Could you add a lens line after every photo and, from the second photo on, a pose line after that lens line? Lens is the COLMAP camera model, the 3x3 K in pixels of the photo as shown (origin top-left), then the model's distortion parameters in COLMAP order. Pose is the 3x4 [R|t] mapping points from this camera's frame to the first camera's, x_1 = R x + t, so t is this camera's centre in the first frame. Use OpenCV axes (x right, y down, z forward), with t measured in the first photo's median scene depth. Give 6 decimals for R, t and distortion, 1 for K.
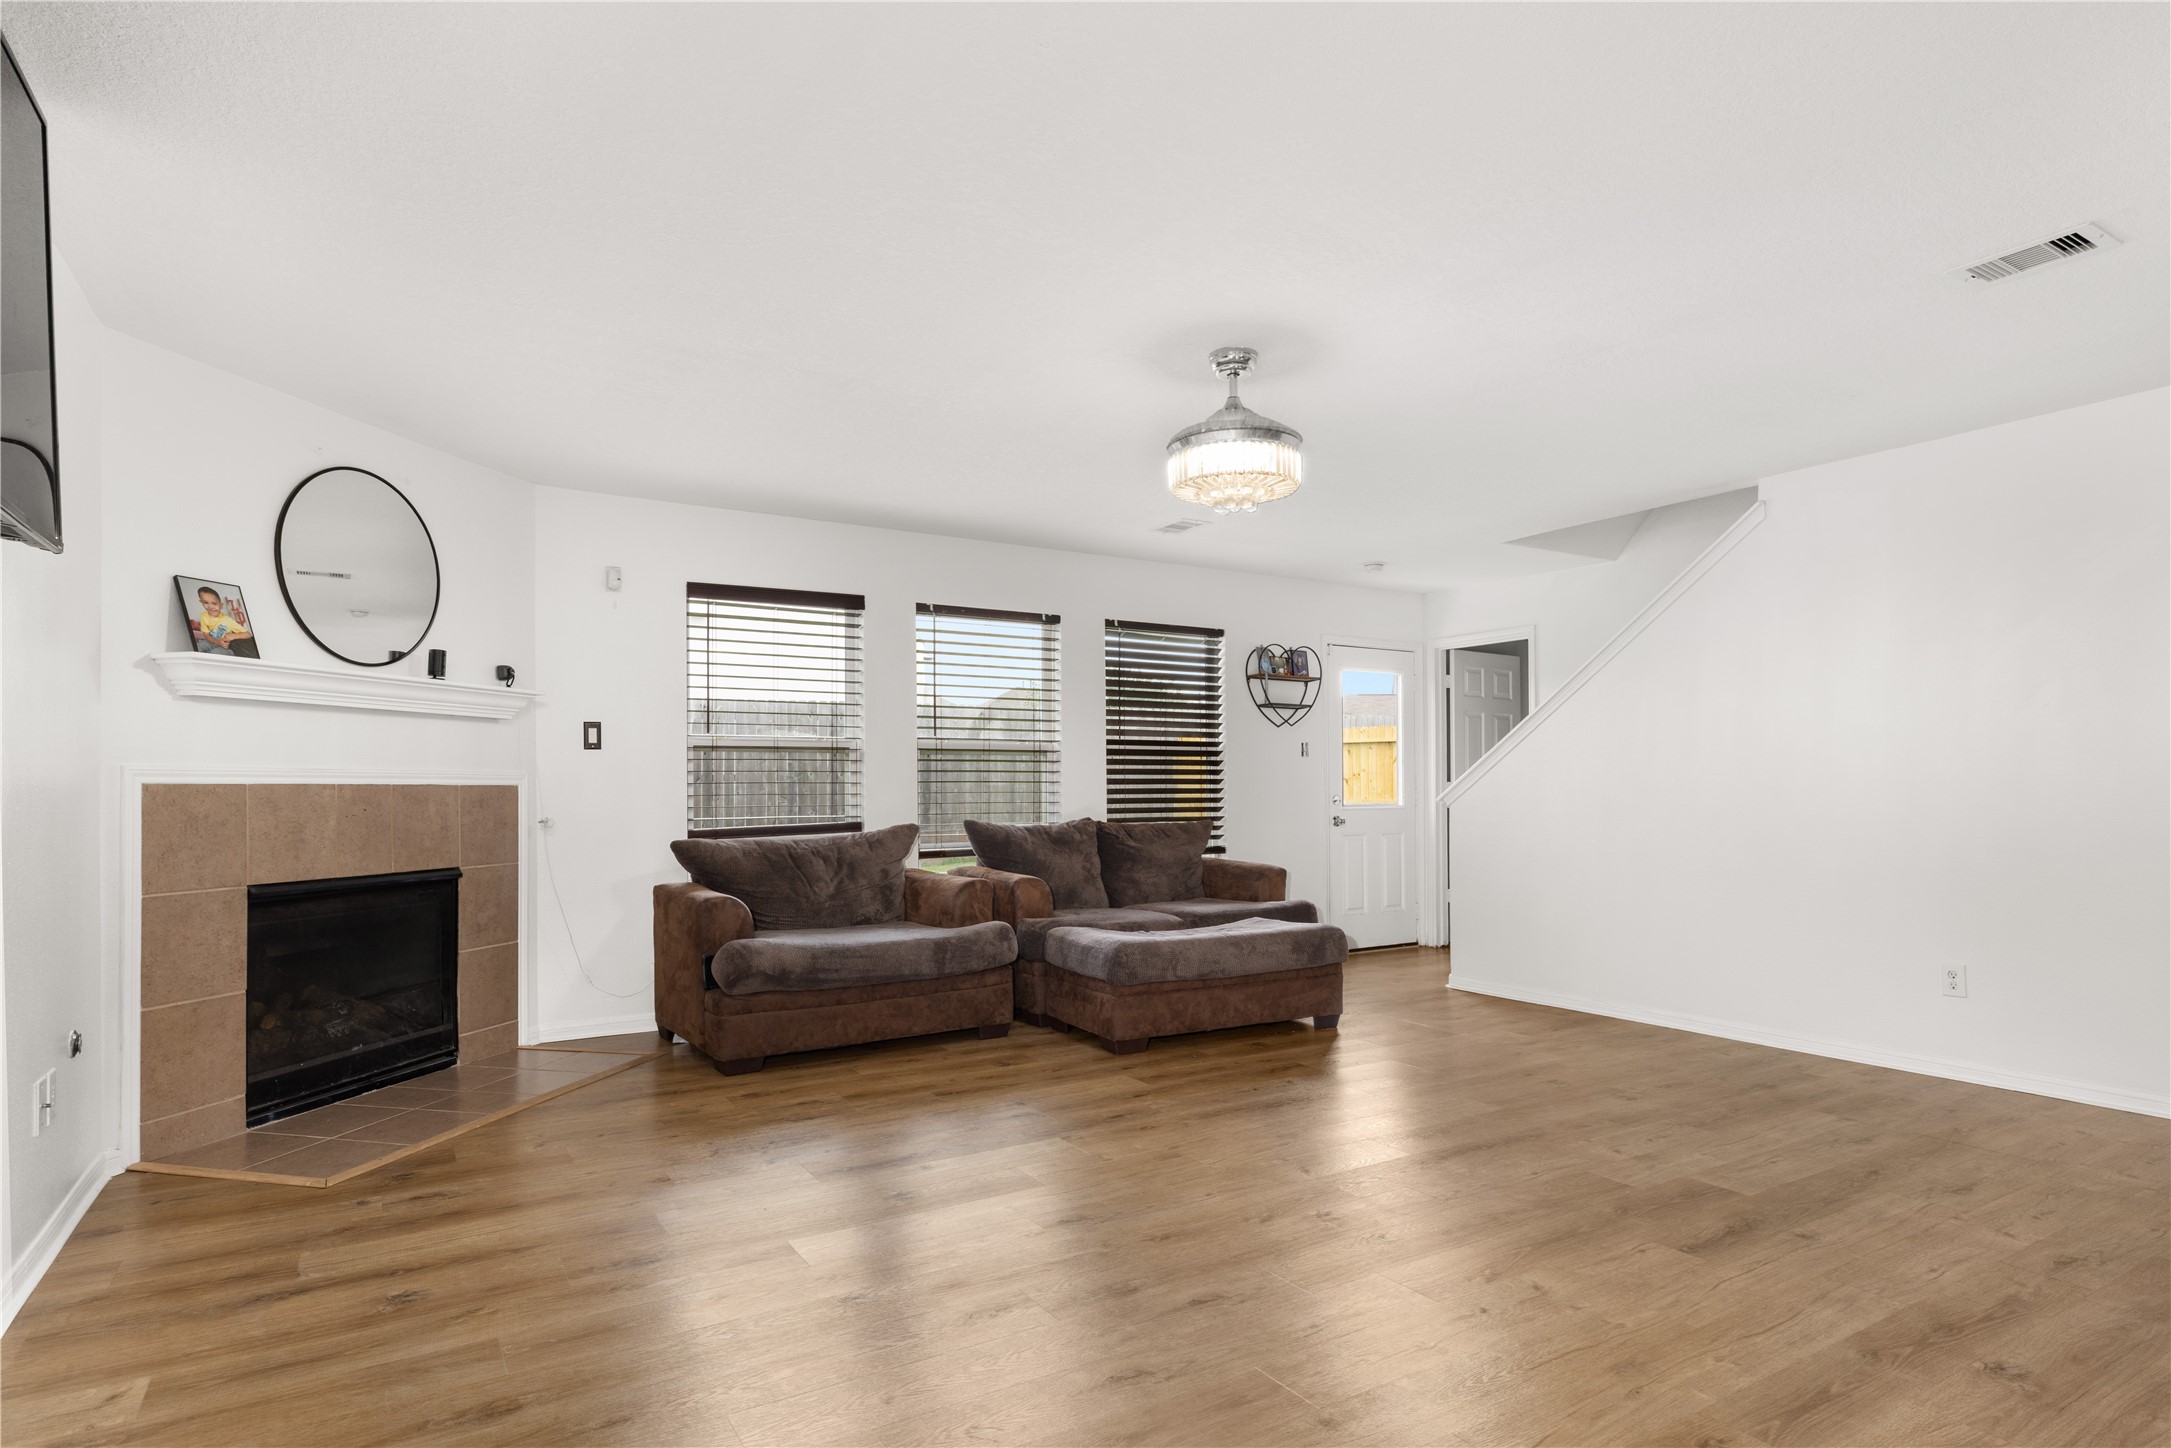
lens RADIAL K [[1159.7, 0, 1092.3], [0, 1159.7, 779.6], [0, 0, 1]] dist [-0.019662, -0.000708]
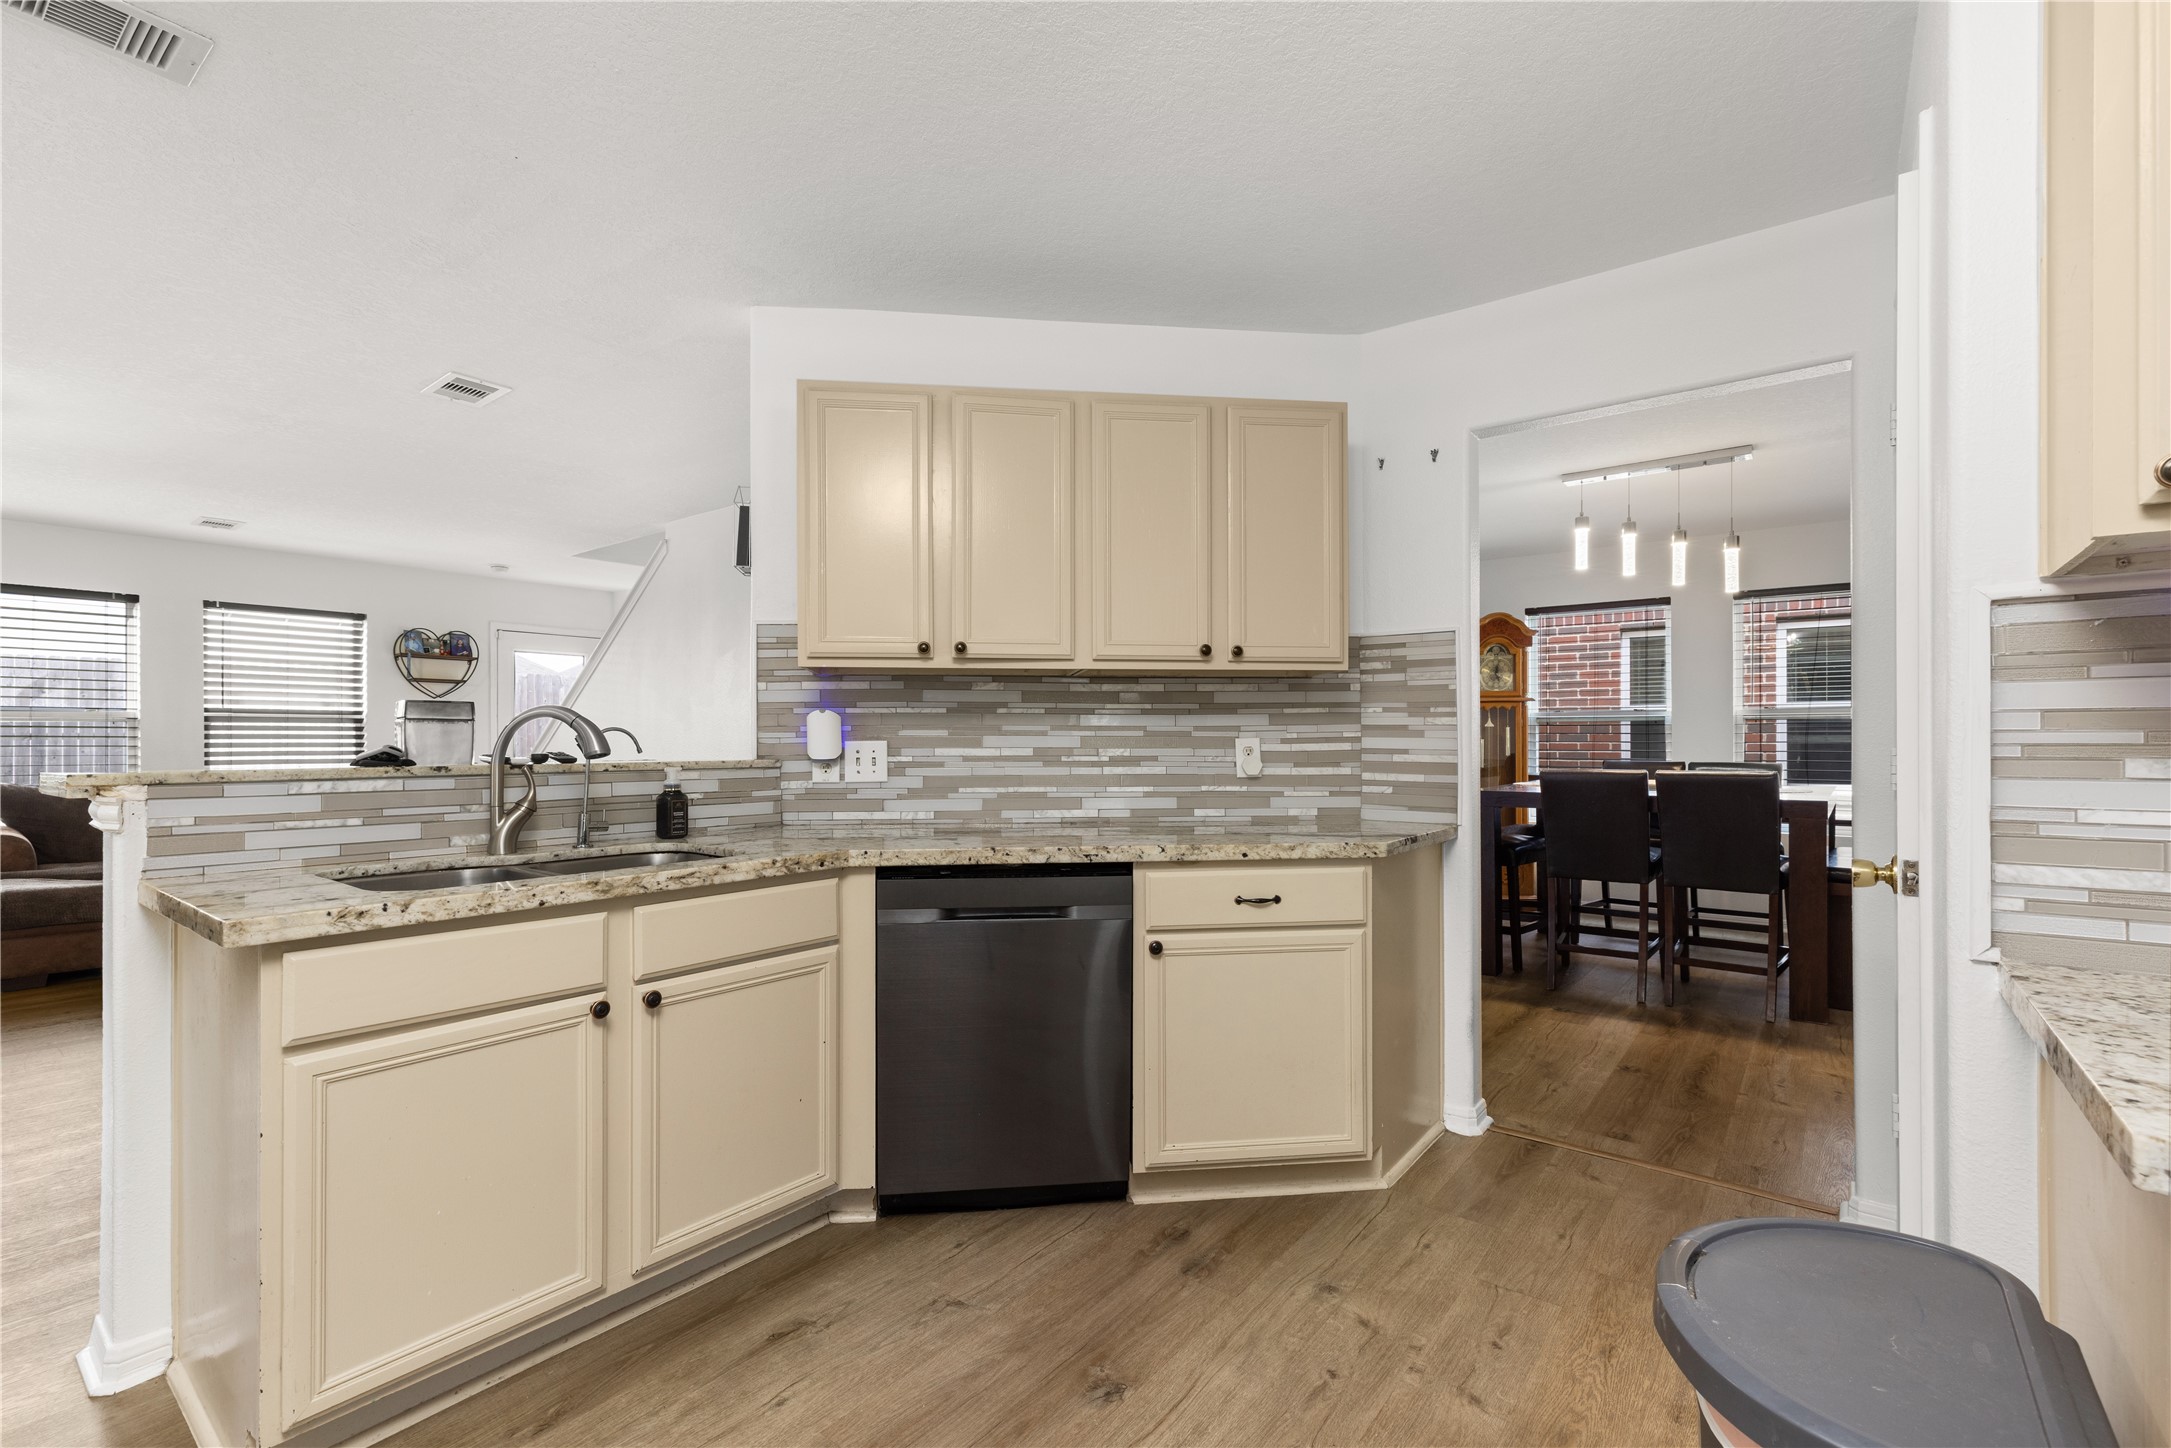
lens RADIAL K [[975.4, 0, 1091.8], [0, 975.4, 732.4], [0, 0, 1]] dist [0.000477, 0.000826]
pose [[0.933153, 0.000017, 0.359480, 0.623591], [0.002367, 0.999978, -0.006193, -0.004530], [-0.359473, 0.006630, 0.933132, -0.245399]]
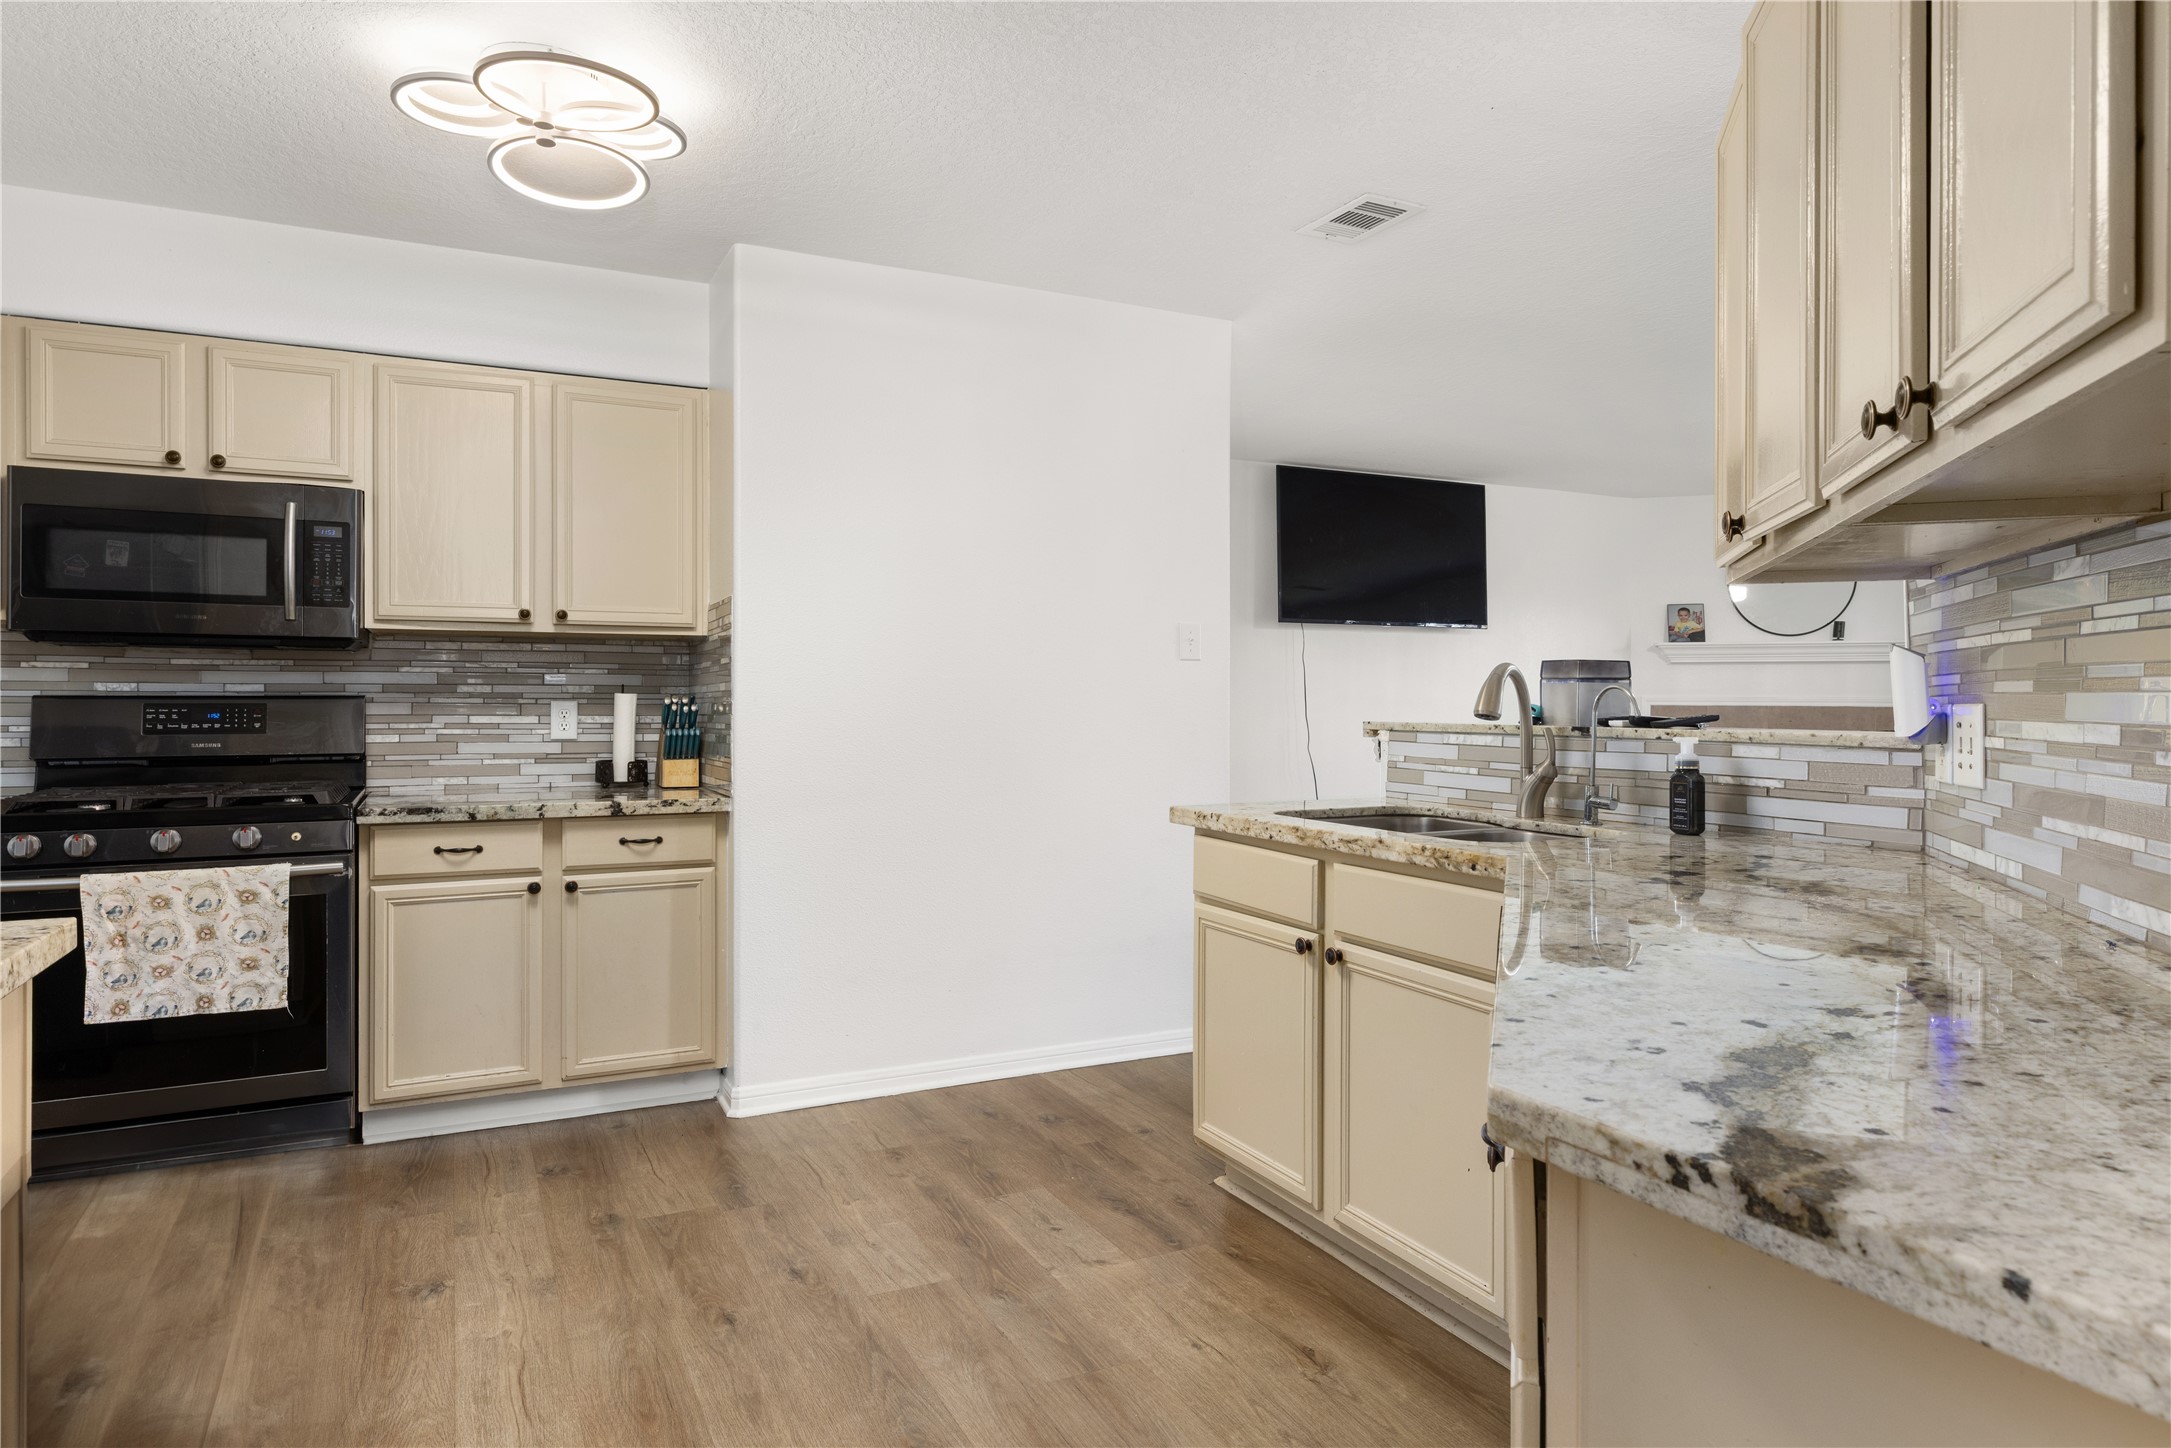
lens RADIAL K [[1295.9, 0, 1094.3], [0, 1295.9, 707.0], [0, 0, 1]] dist [0.001208, -0.000204]
pose [[-0.090942, 0.006133, -0.995837, 1.113947], [-0.002088, 0.999978, 0.006349, -0.004483], [0.995854, 0.002657, -0.090927, 0.122579]]
